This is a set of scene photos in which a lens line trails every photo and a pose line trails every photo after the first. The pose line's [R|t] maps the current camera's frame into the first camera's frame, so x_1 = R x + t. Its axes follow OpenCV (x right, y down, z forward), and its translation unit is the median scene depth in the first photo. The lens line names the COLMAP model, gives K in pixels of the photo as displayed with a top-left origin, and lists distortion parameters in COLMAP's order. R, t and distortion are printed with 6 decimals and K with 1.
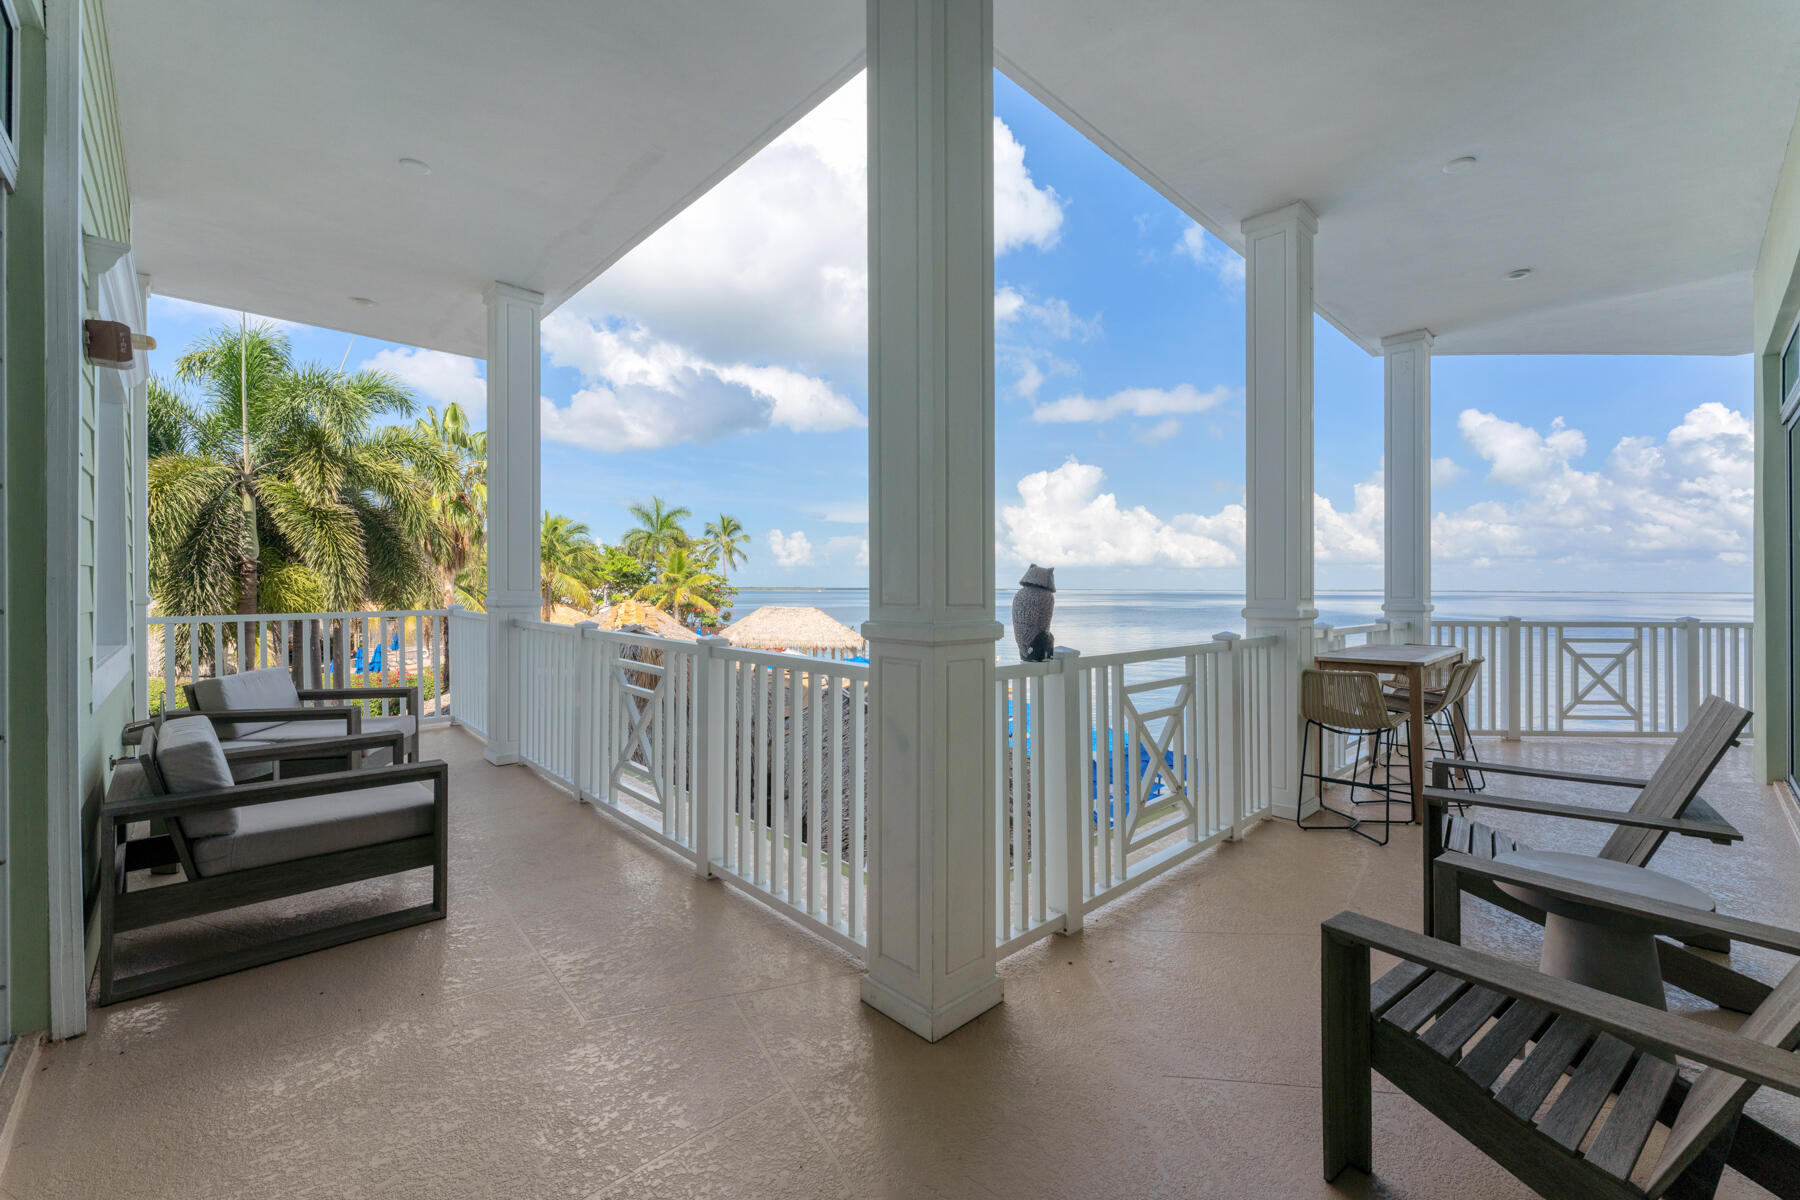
lens RADIAL K [[735.7, 0, 915.1], [0, 735.7, 583.3], [0, 0, 1]] dist [-0.000518, -0.000105]
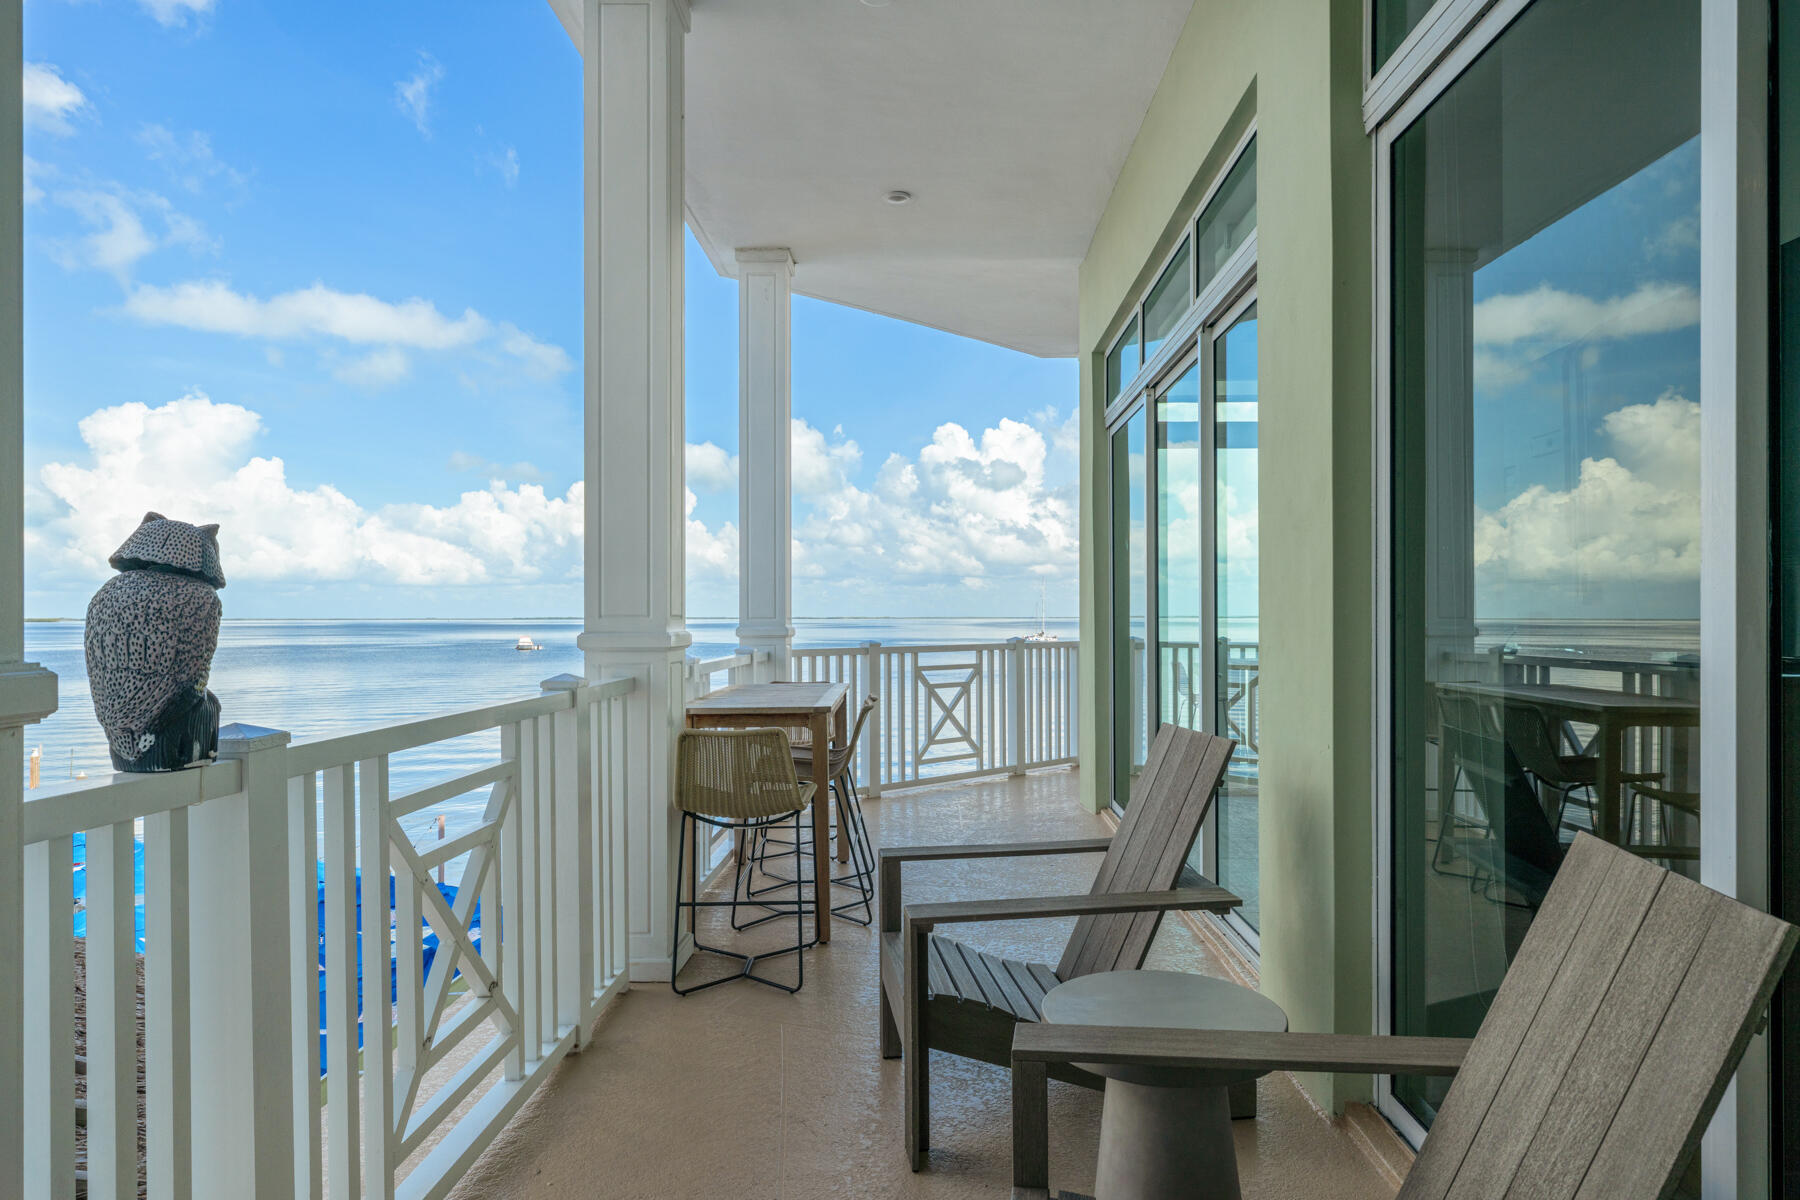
lens RADIAL K [[1094.0, 0, 928.1], [0, 1094.0, 604.7], [0, 0, 1]] dist [0.004891, 0.000280]
pose [[0.698769, 0.001474, 0.715346, 0.008835], [0.000986, 0.999995, -0.003024, 0.005716], [-0.715347, 0.002818, 0.698764, 0.080274]]
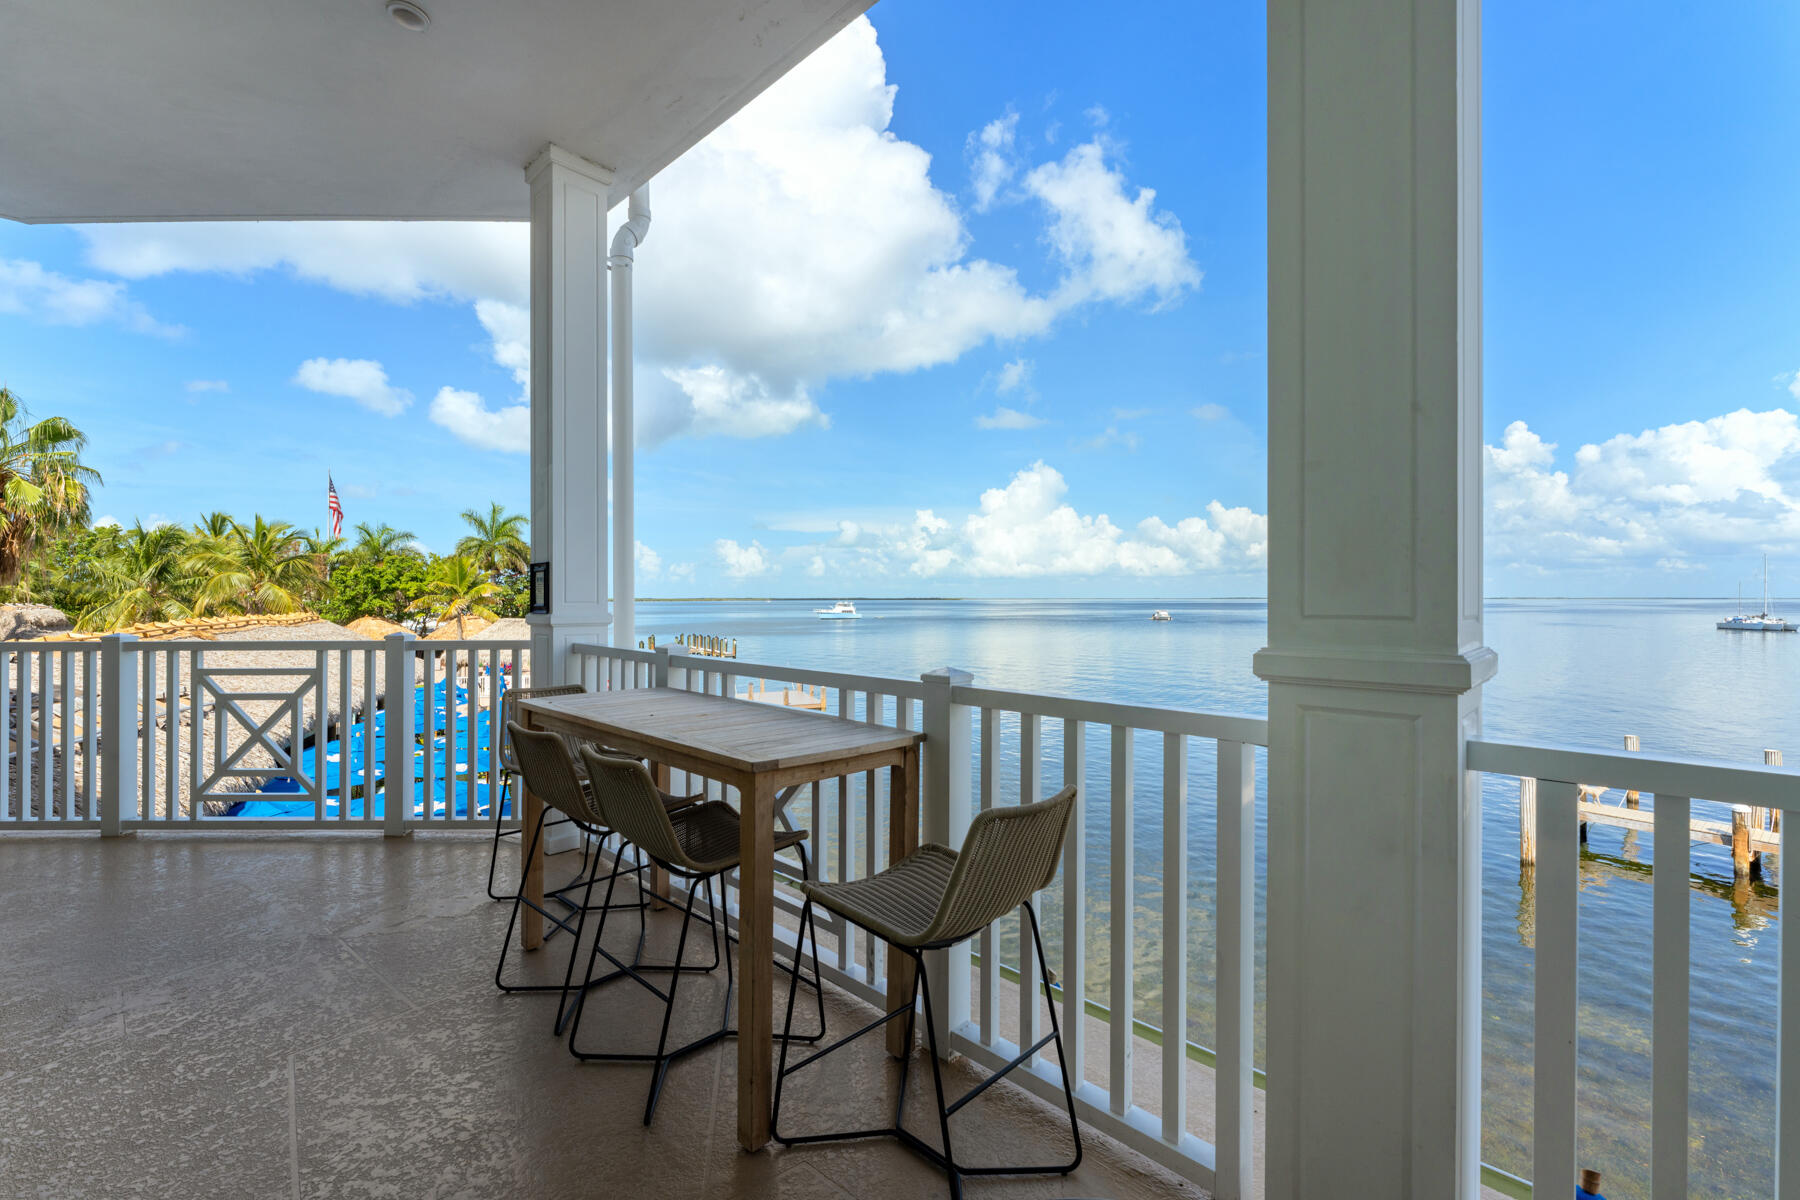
lens RADIAL K [[741.5, 0, 900.0], [0, 741.5, 600.0], [0, 0, 1]] dist [-0.007130, -0.000426]
pose [[0.999677, -0.006065, 0.024667, 0.837544], [0.005858, 0.999947, 0.008417, 0.009557], [-0.024717, -0.008270, 0.999660, 0.218971]]
